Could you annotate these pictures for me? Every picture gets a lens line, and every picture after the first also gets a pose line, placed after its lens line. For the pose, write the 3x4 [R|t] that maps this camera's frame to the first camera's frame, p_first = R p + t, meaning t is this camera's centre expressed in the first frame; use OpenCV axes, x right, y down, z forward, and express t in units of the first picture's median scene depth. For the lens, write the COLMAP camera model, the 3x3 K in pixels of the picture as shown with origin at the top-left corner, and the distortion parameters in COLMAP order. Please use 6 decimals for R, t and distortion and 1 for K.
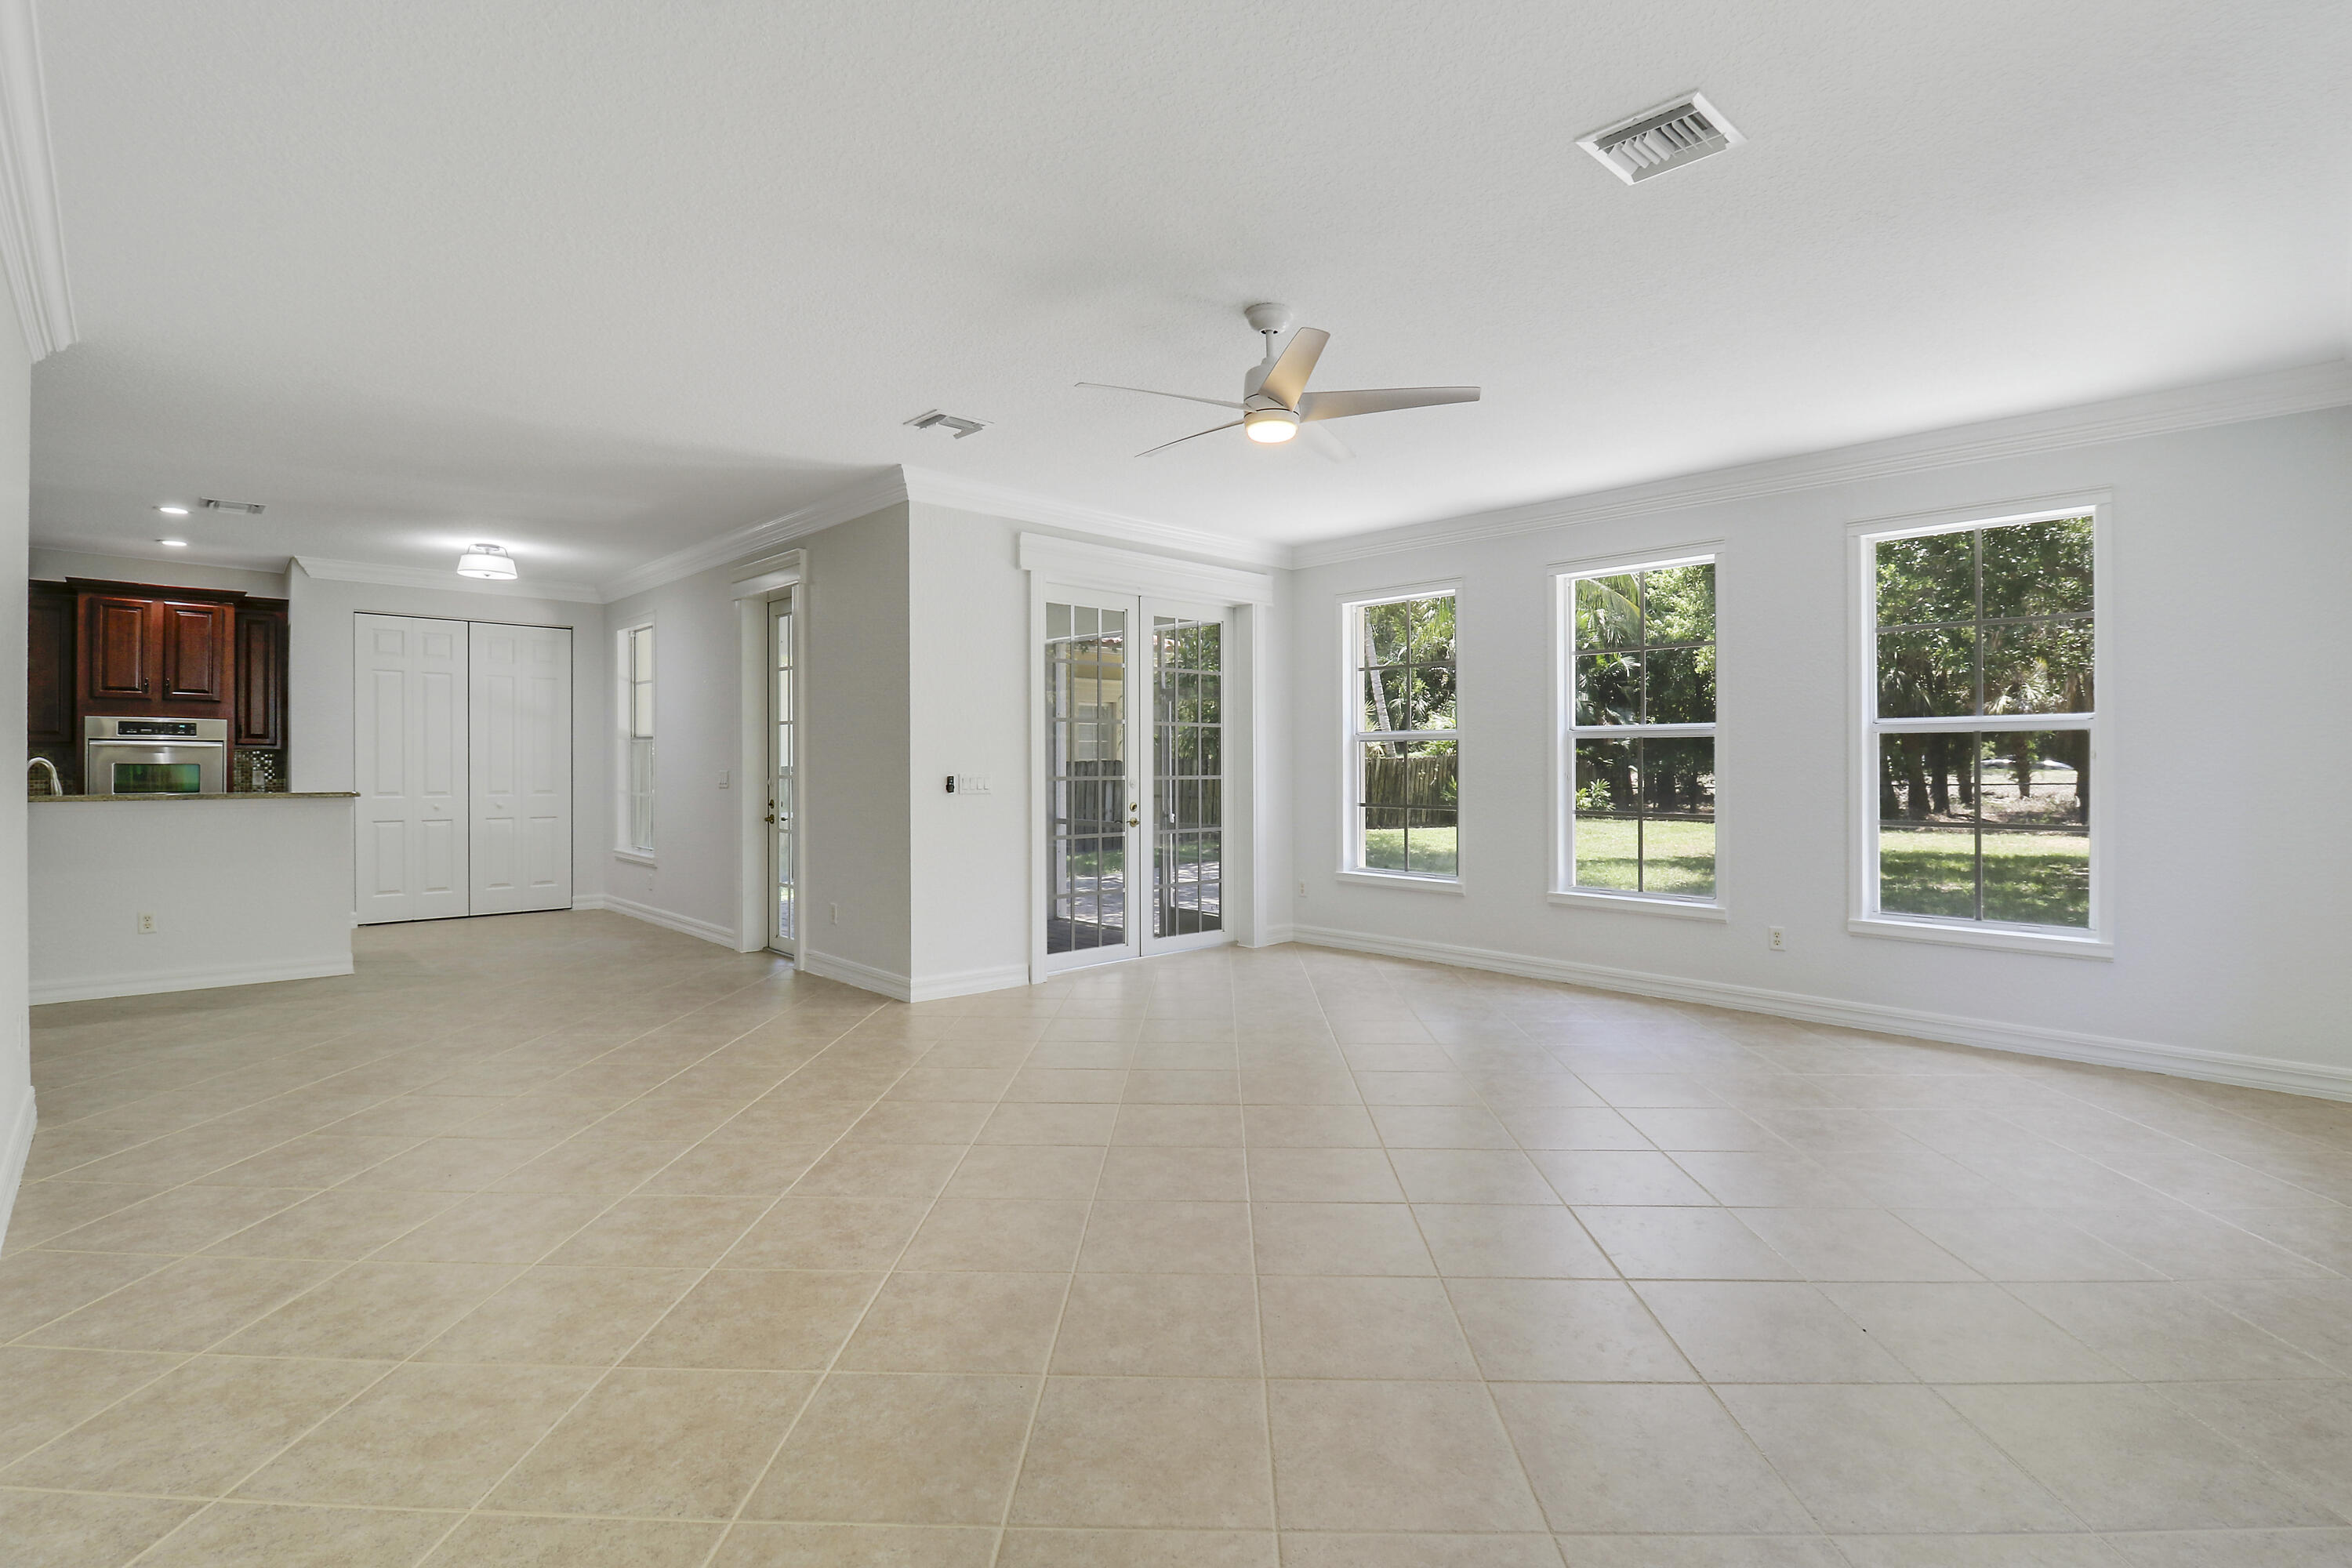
lens RADIAL K [[1103.6, 0, 1188.8], [0, 1103.6, 775.7], [0, 0, 1]] dist [-0.002526, -0.007370]
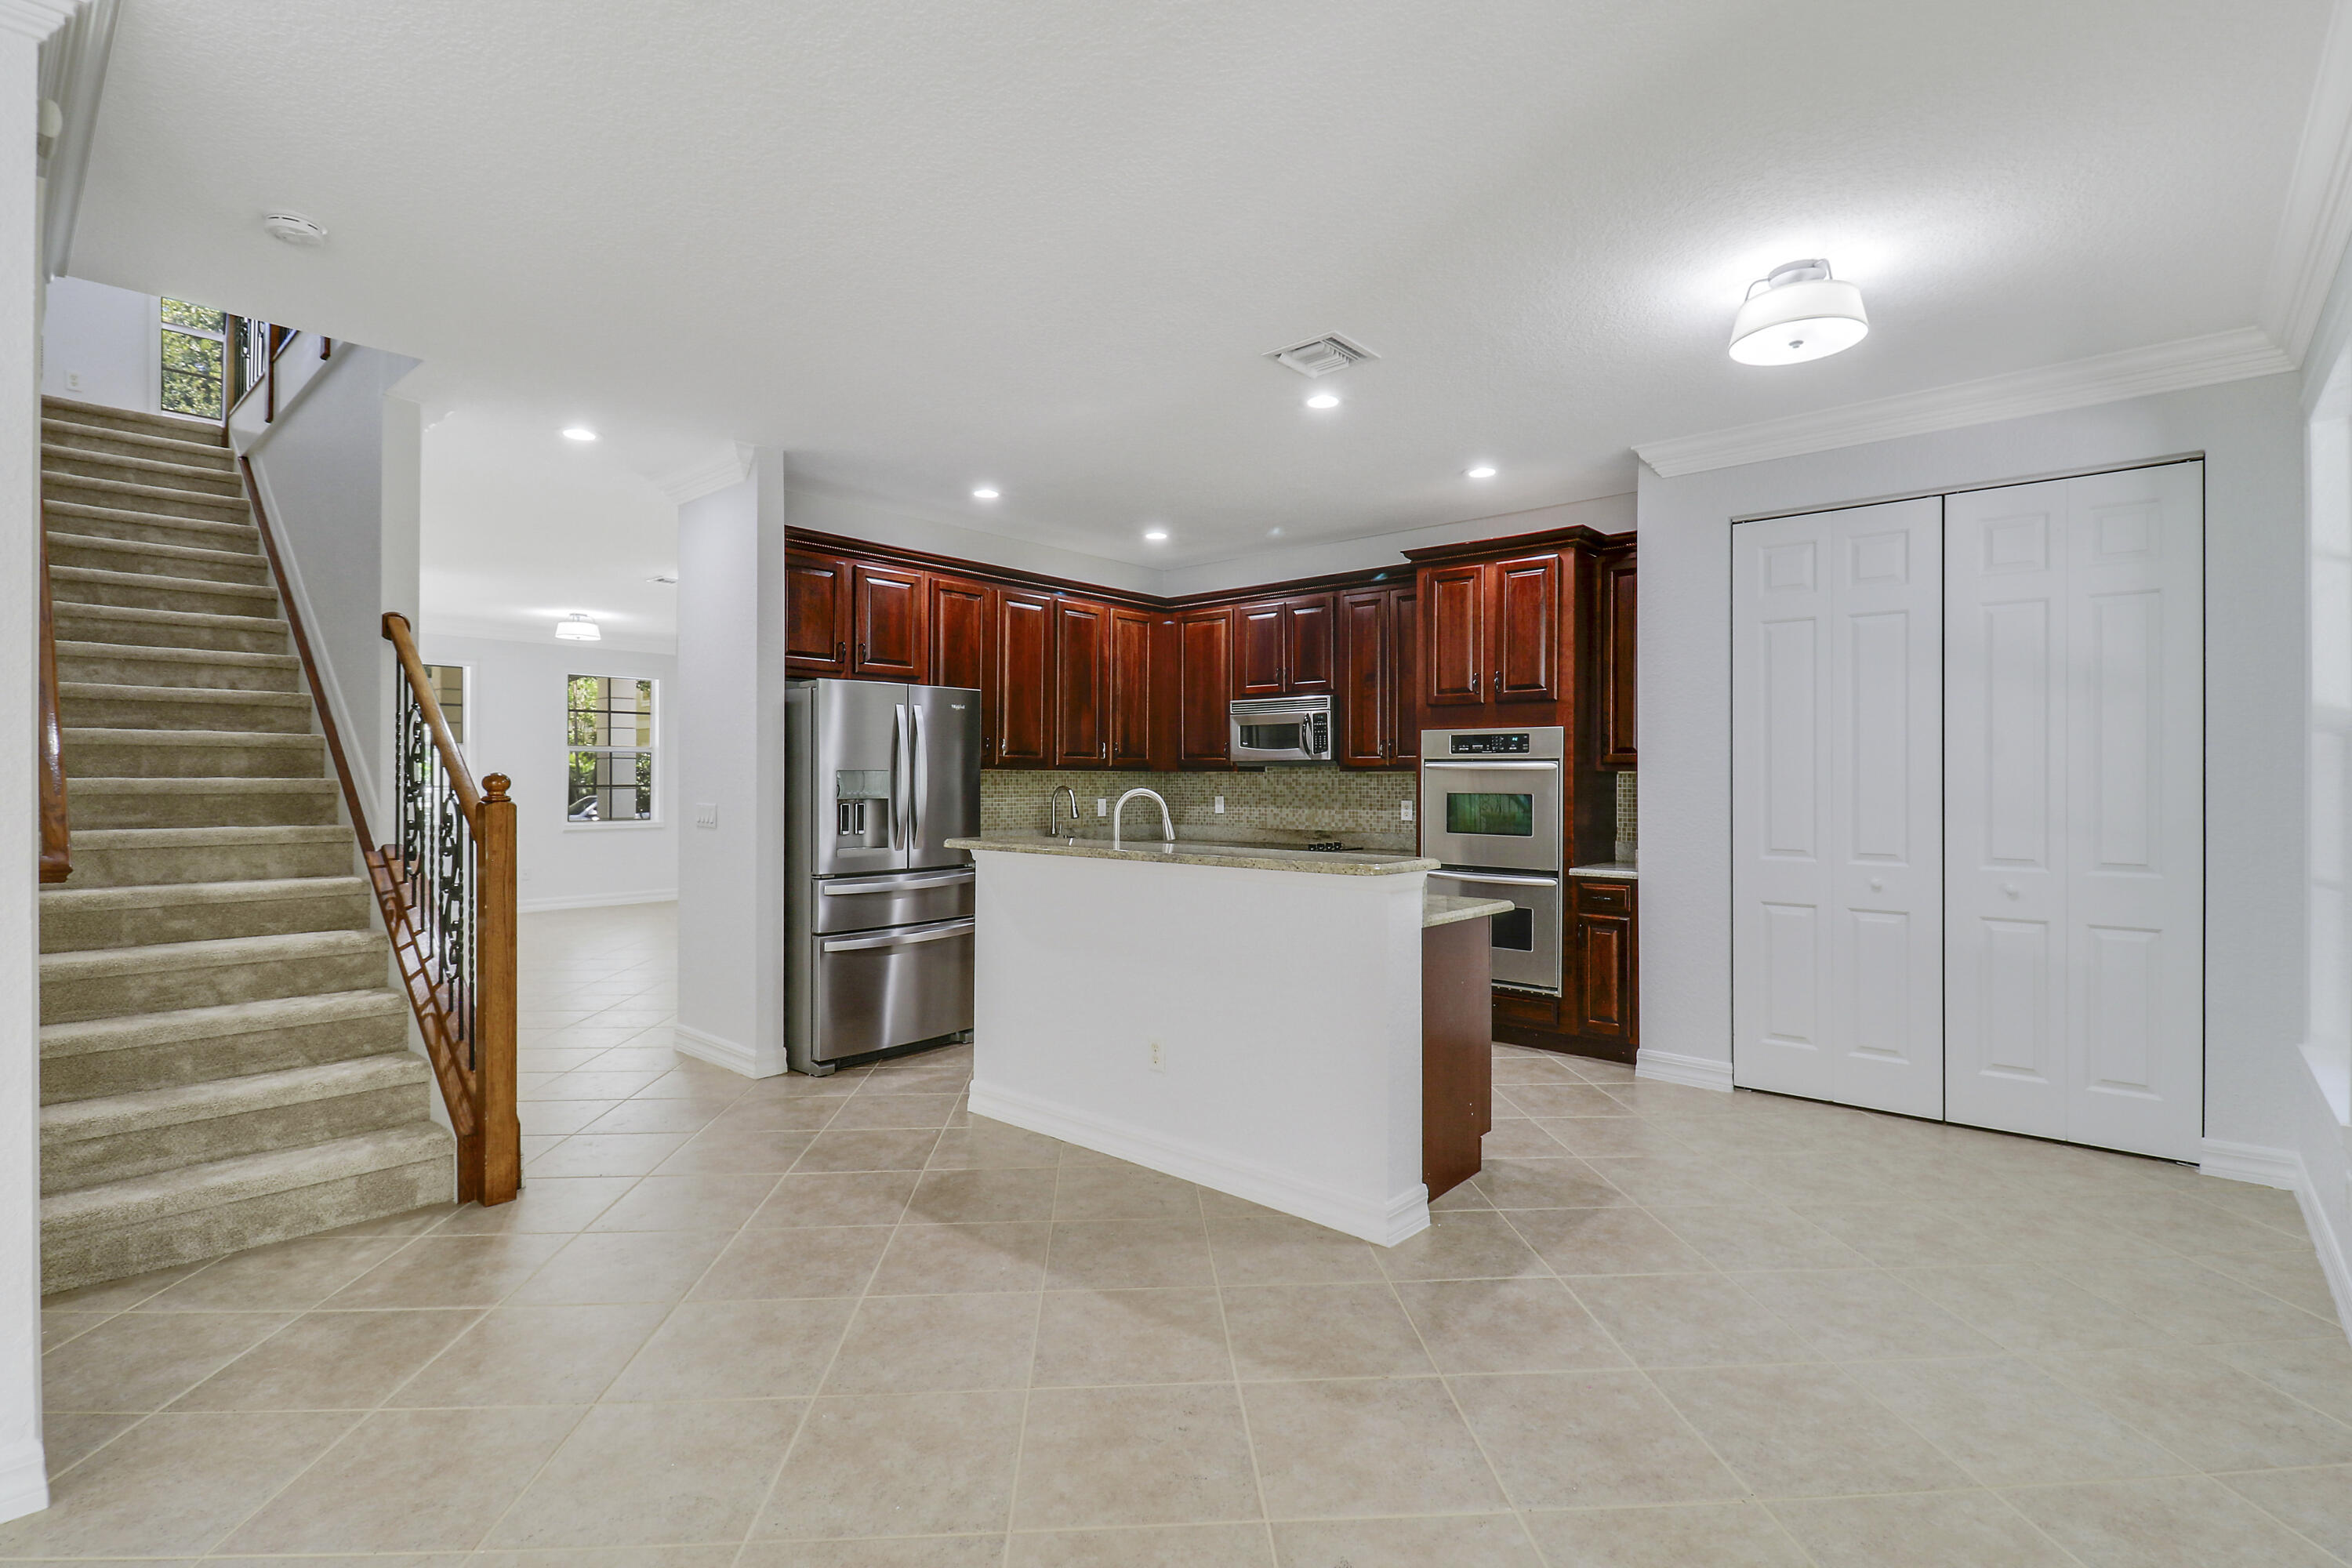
lens RADIAL K [[1103.6, 0, 1185.7], [0, 1103.6, 780.8], [0, 0, 1]] dist [-0.002526, -0.007370]
pose [[0.097145, 0.002399, -0.995267, -0.254845], [-0.013161, 0.999913, 0.001126, -0.017535], [0.995183, 0.012990, 0.097168, 0.742752]]
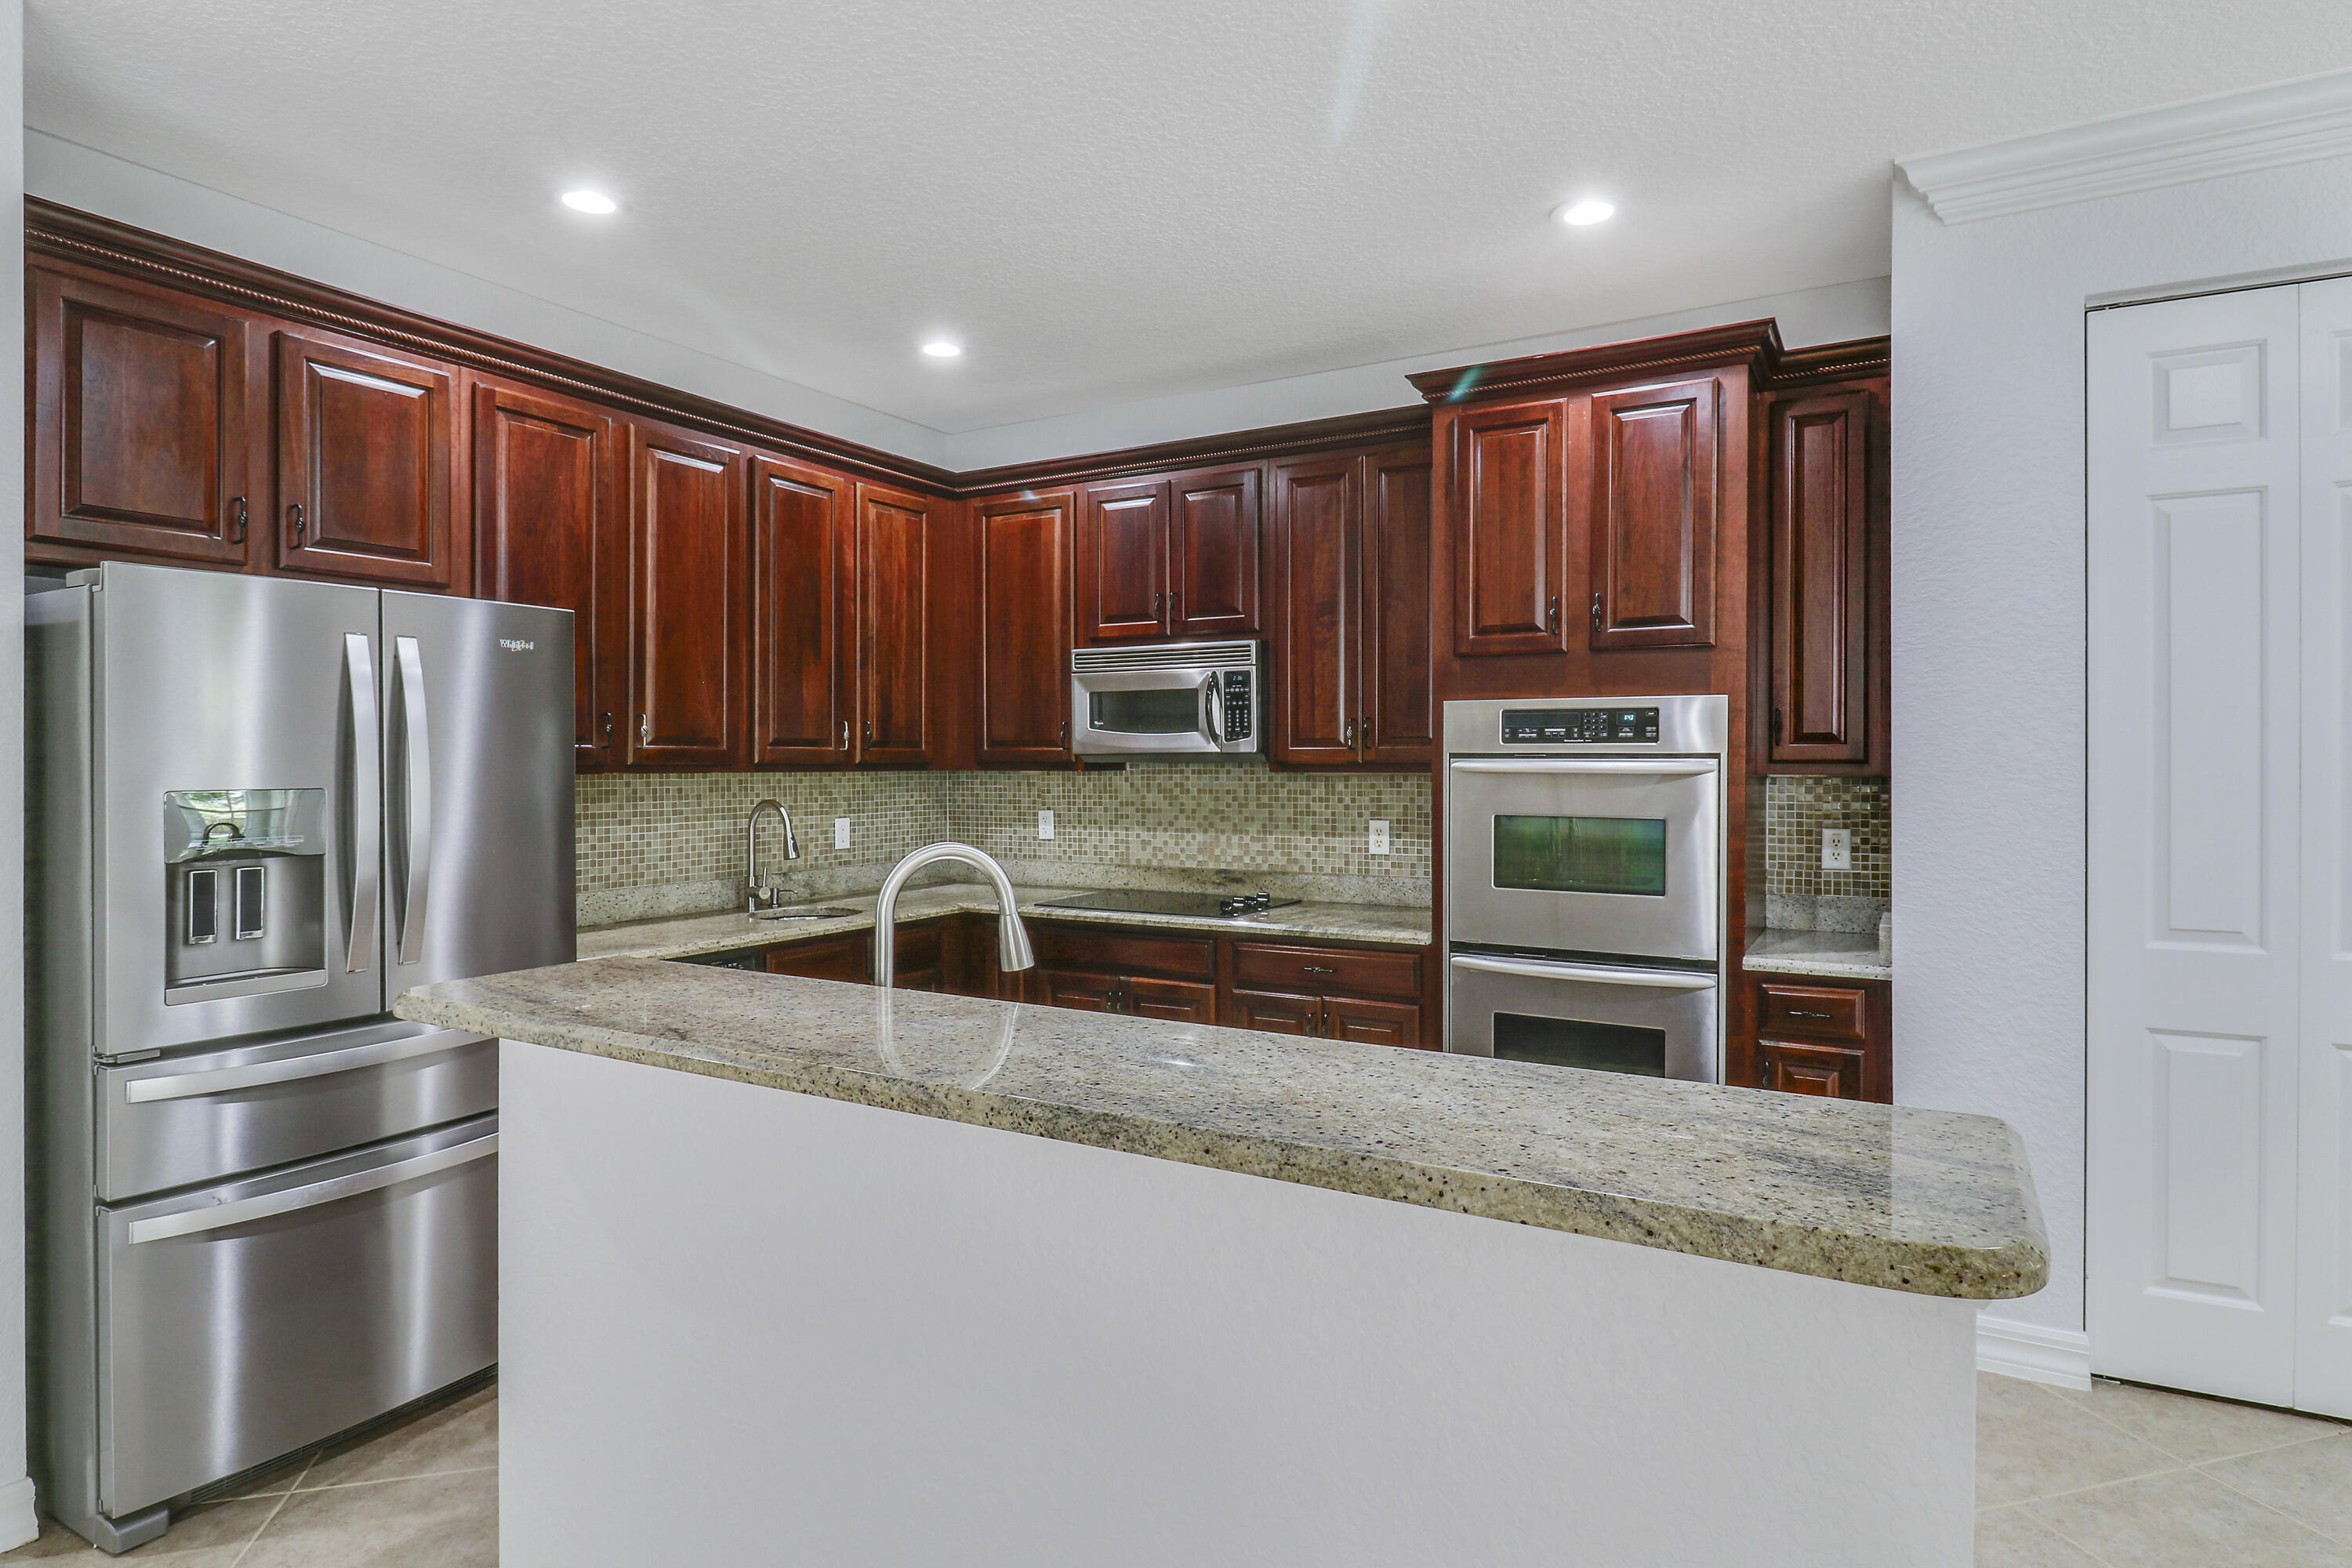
lens RADIAL K [[1258.5, 0, 1204.1], [0, 1258.5, 764.9], [0, 0, 1]] dist [0.002969, 0.001449]
pose [[0.300566, 0.003902, -0.953753, -0.562575], [-0.007969, 0.999967, 0.001579, -0.029149], [0.953728, 0.007125, 0.300587, 0.747001]]
